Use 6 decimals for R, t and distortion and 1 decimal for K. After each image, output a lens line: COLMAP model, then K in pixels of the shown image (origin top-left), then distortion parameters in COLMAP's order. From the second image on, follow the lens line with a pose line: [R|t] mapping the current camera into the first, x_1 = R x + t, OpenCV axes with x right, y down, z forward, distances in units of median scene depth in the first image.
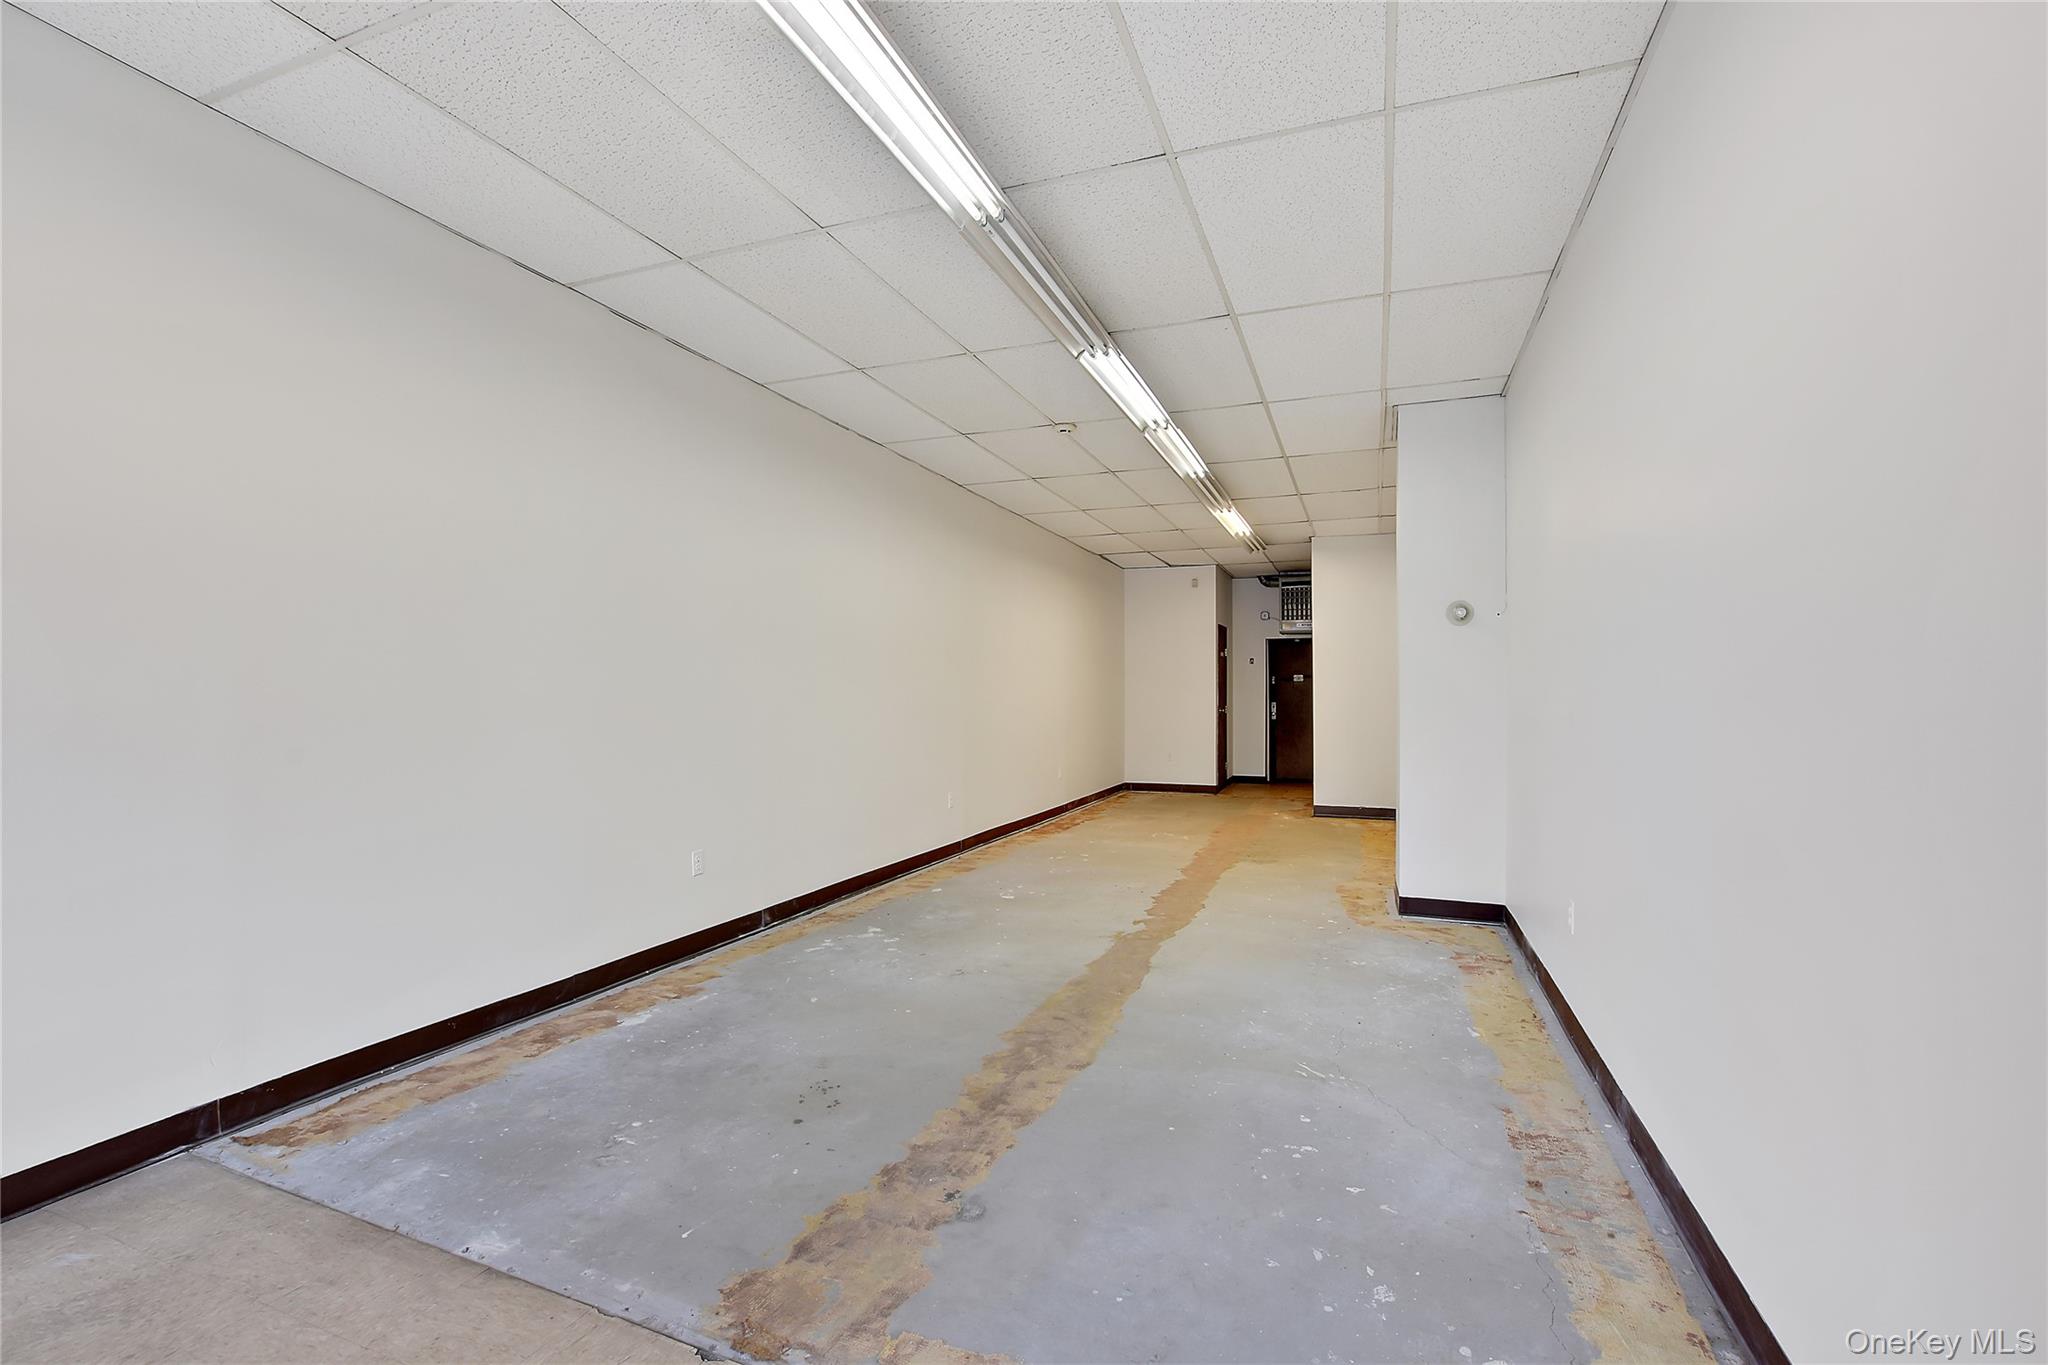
lens RADIAL K [[893.8, 0, 1037.5], [0, 893.8, 687.0], [0, 0, 1]] dist [-0.026830, 0.000238]
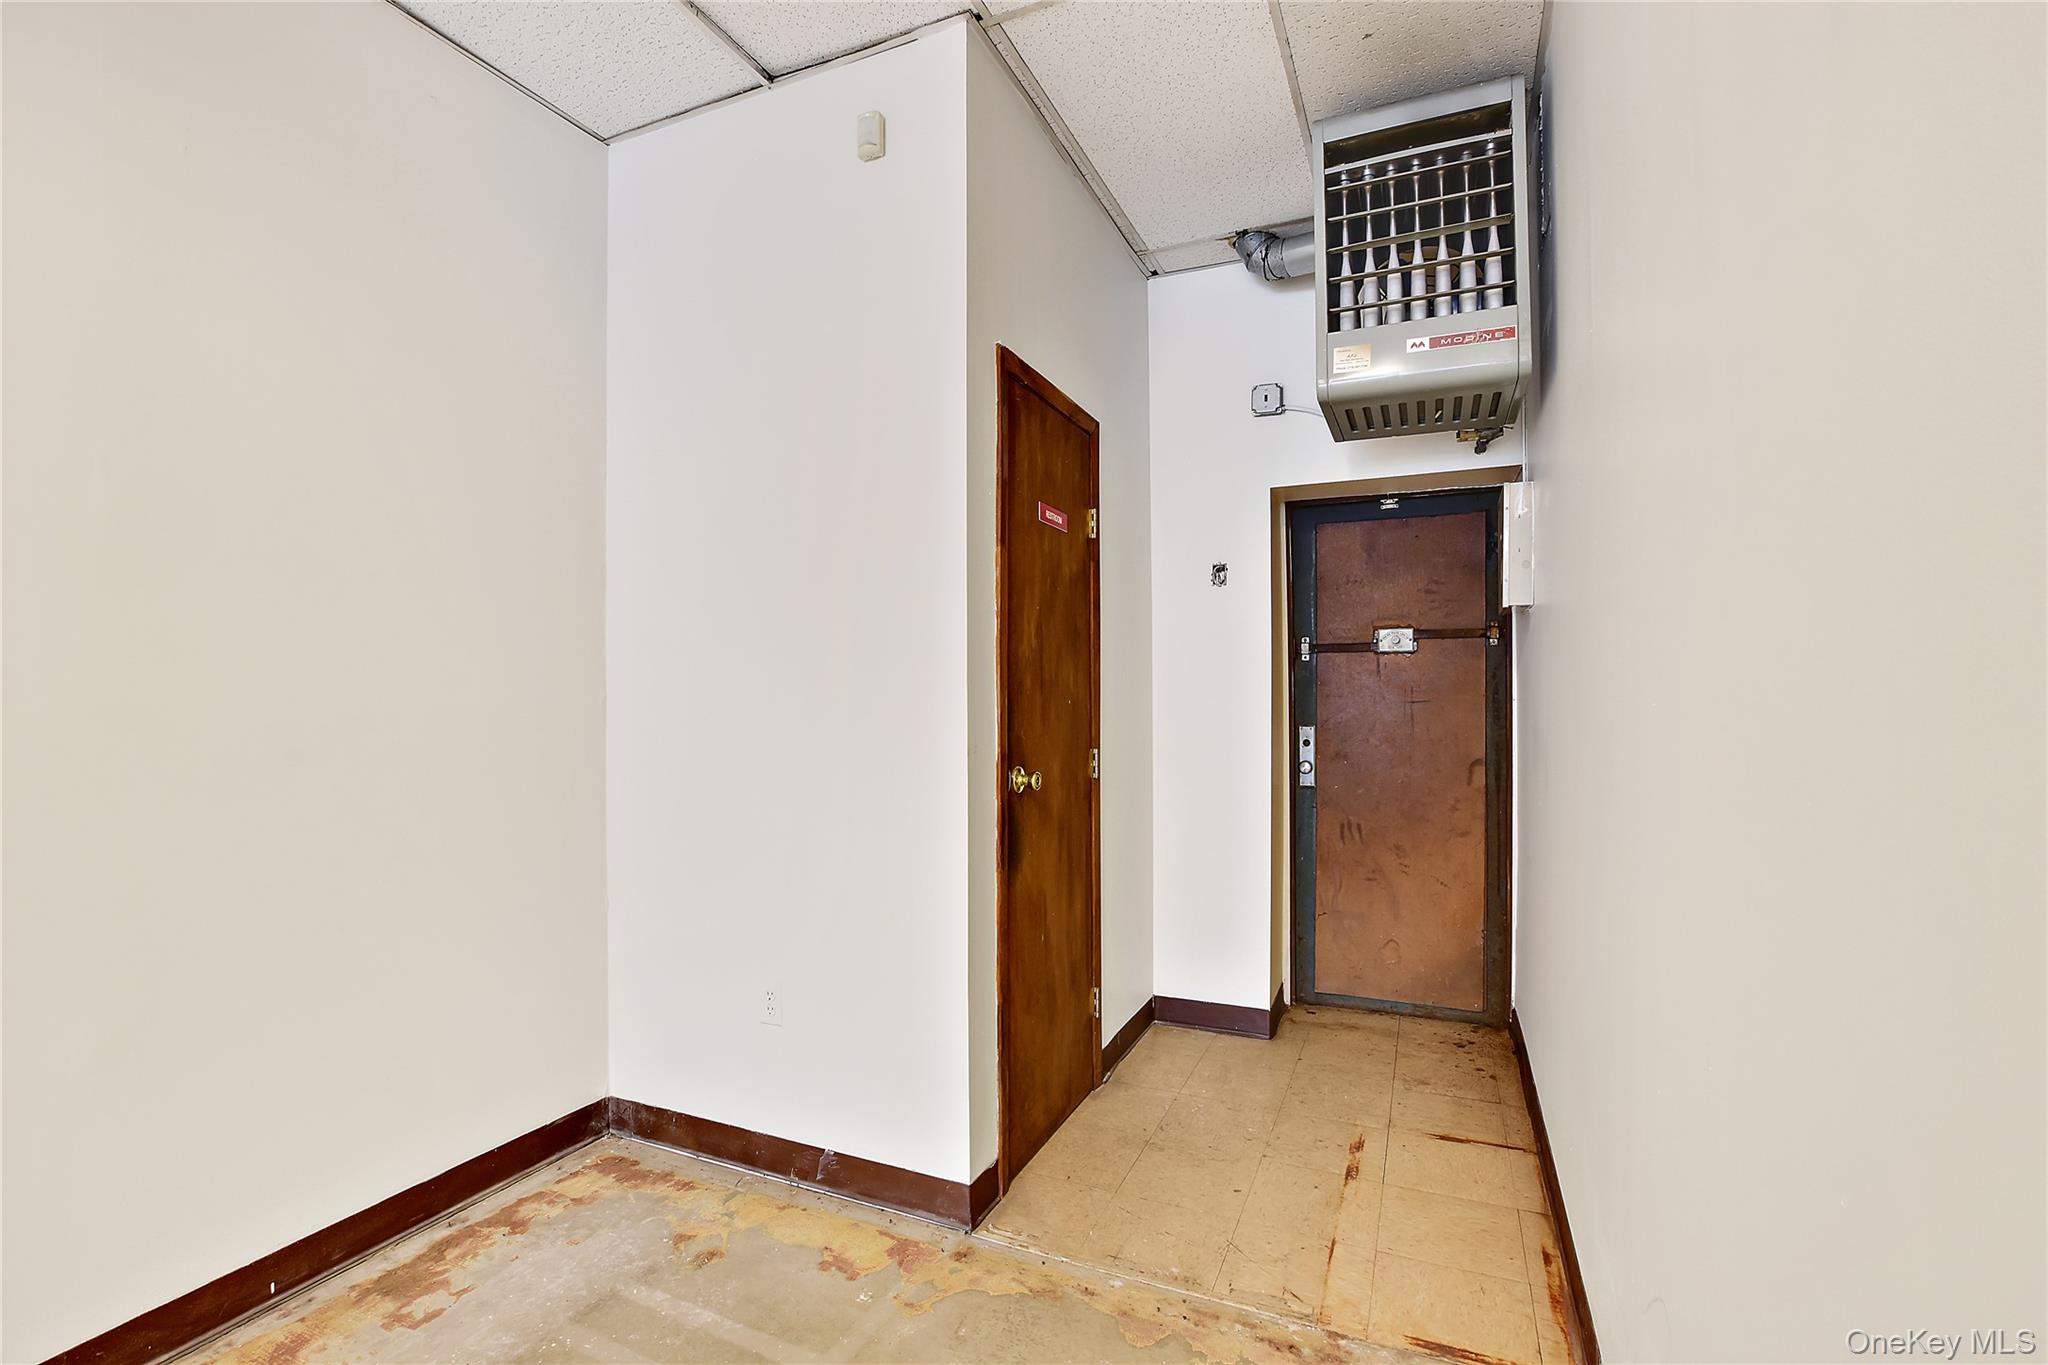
lens RADIAL K [[906.4, 0, 1027.8], [0, 906.4, 706.6], [0, 0, 1]] dist [-0.025944, 0.001063]
pose [[0.997055, 0.001572, -0.076671, 0.802795], [0.000089, 0.999765, 0.021657, 0.017509], [0.076687, -0.021600, 0.996821, 2.851679]]
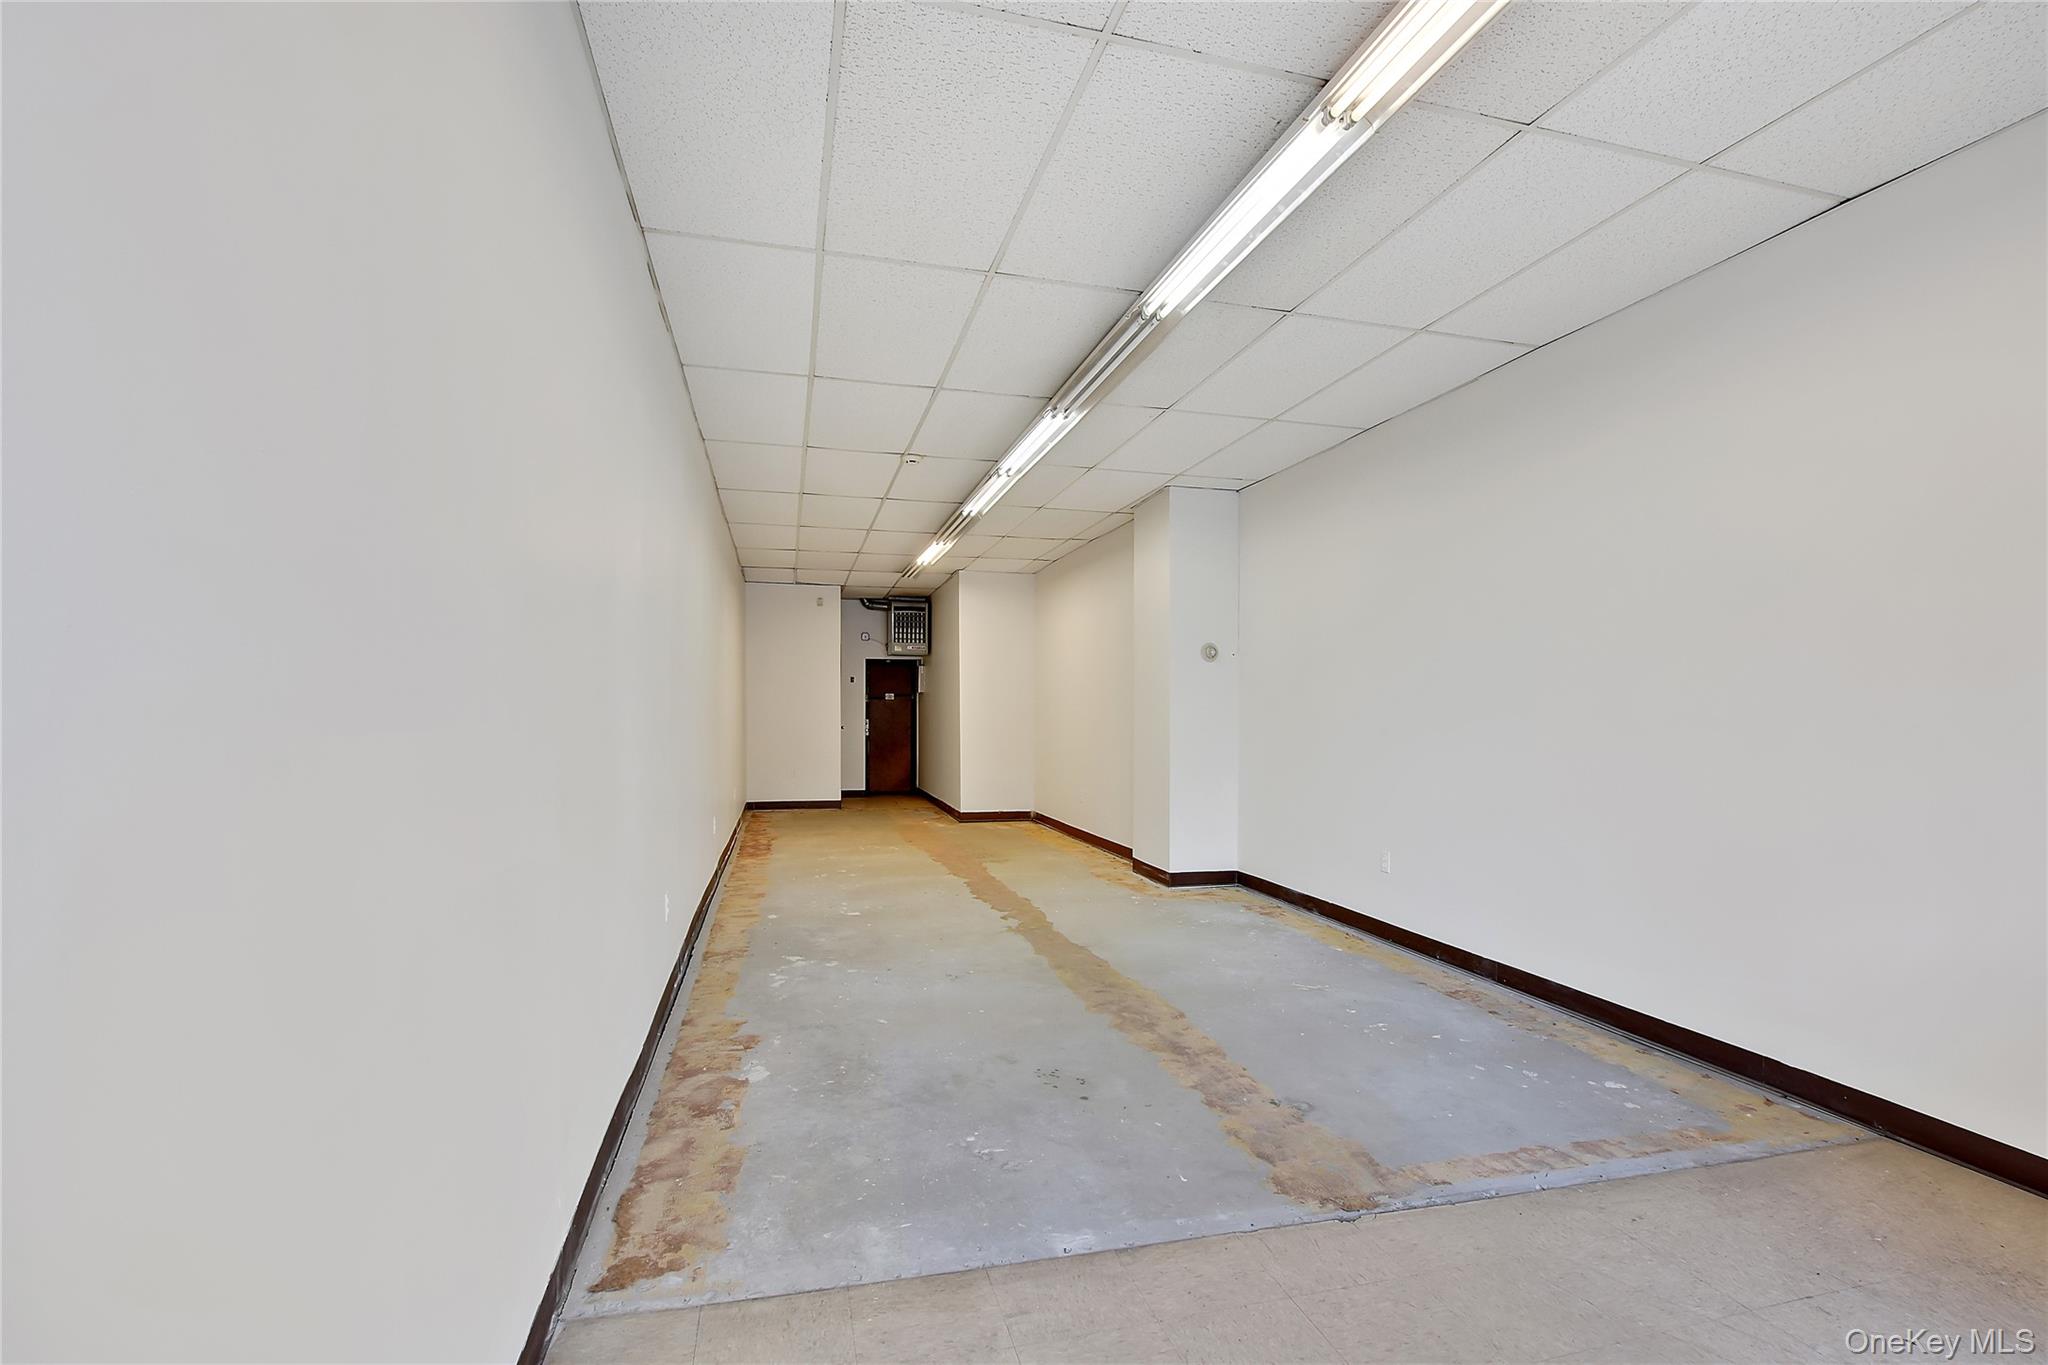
lens RADIAL K [[906.4, 0, 1027.8], [0, 906.4, 706.6], [0, 0, 1]] dist [-0.025944, 0.001063]
pose [[0.813413, 0.007298, 0.581641, -0.810656], [-0.009509, 0.999955, 0.000751, -0.002401], [-0.581609, -0.006141, 0.813445, 0.098469]]
